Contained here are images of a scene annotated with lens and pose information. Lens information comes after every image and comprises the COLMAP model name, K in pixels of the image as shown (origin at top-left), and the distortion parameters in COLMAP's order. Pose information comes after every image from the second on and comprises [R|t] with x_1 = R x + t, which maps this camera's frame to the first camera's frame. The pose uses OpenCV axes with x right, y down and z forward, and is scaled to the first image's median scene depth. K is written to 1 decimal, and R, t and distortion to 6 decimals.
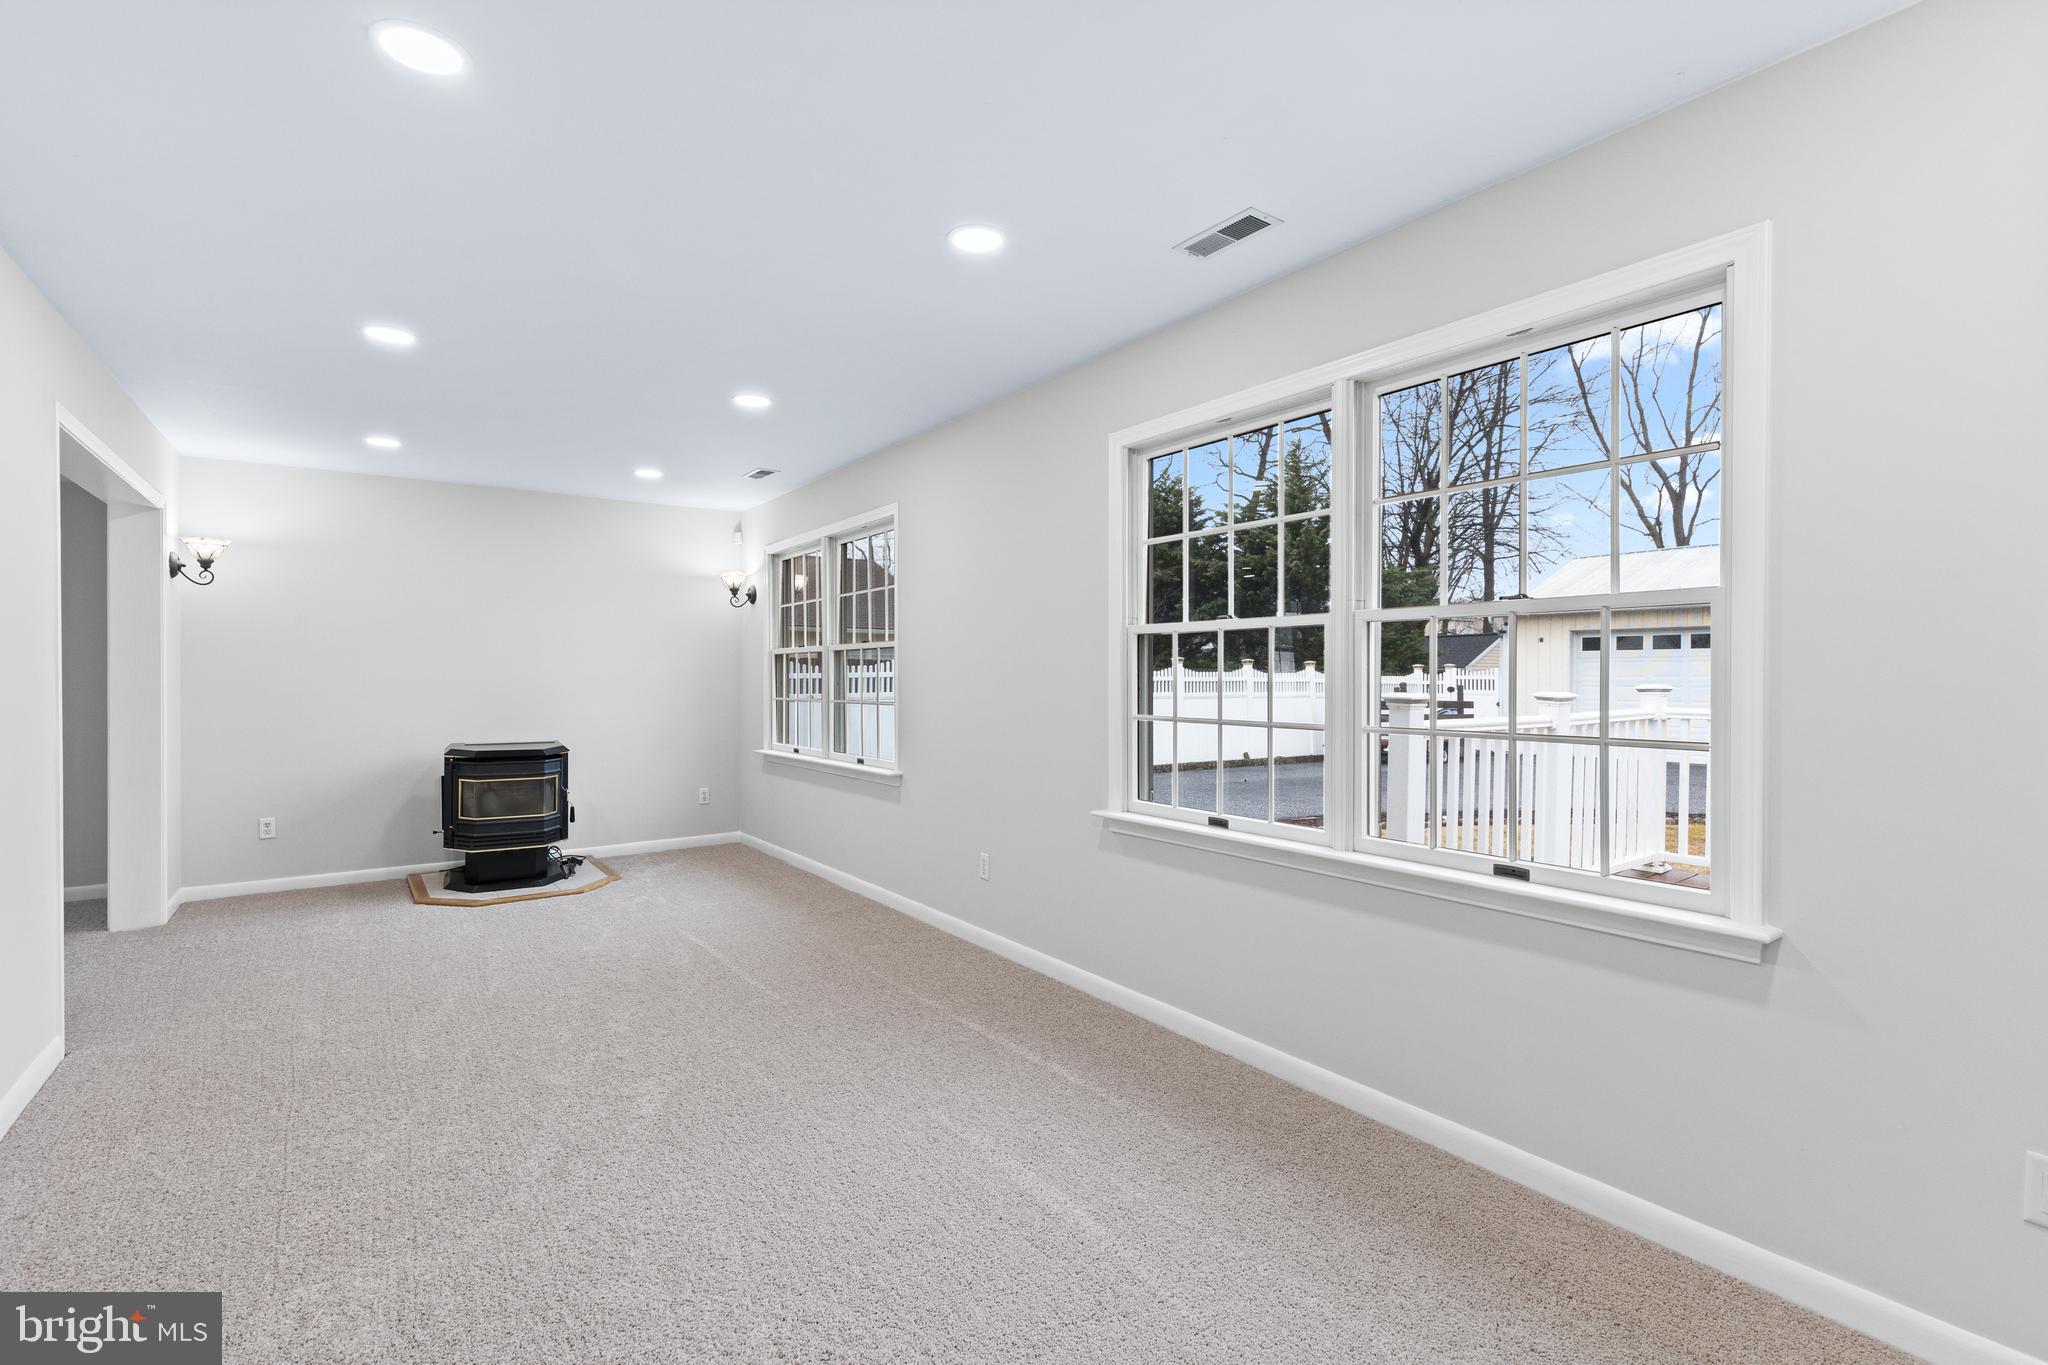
lens RADIAL K [[935.3, 0, 1020.4], [0, 935.3, 684.6], [0, 0, 1]] dist [0.010712, -0.001538]
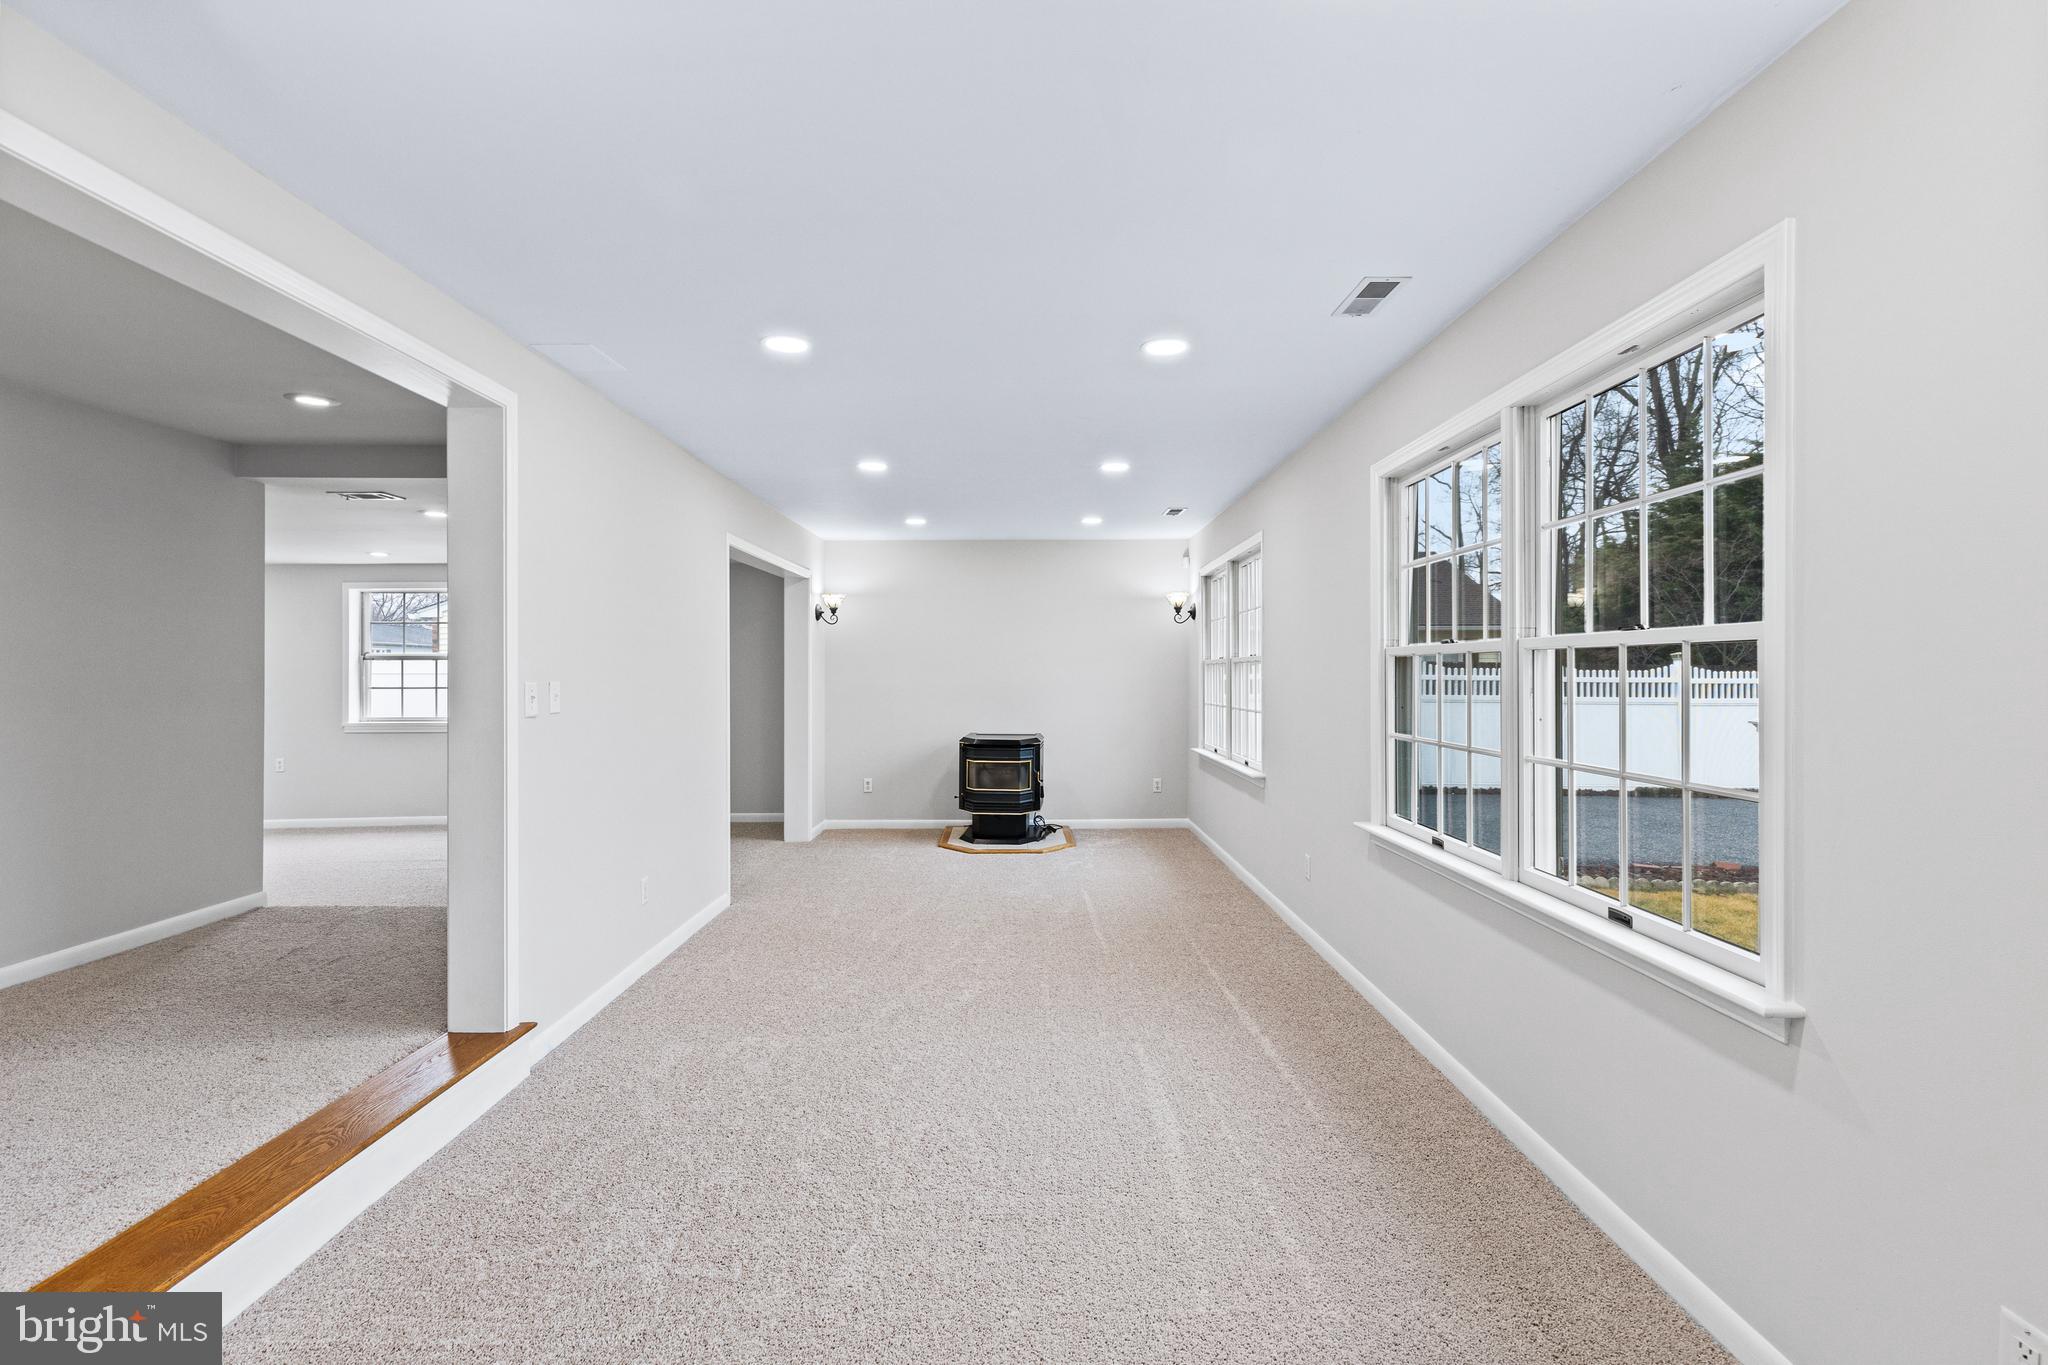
lens RADIAL K [[935.3, 0, 1029.2], [0, 935.3, 676.9], [0, 0, 1]] dist [0.010712, -0.001538]
pose [[0.814847, 0.003251, -0.579666, 0.282416], [-0.005188, 0.999985, -0.001683, -0.018832], [0.579652, 0.004379, 0.814852, -0.060099]]
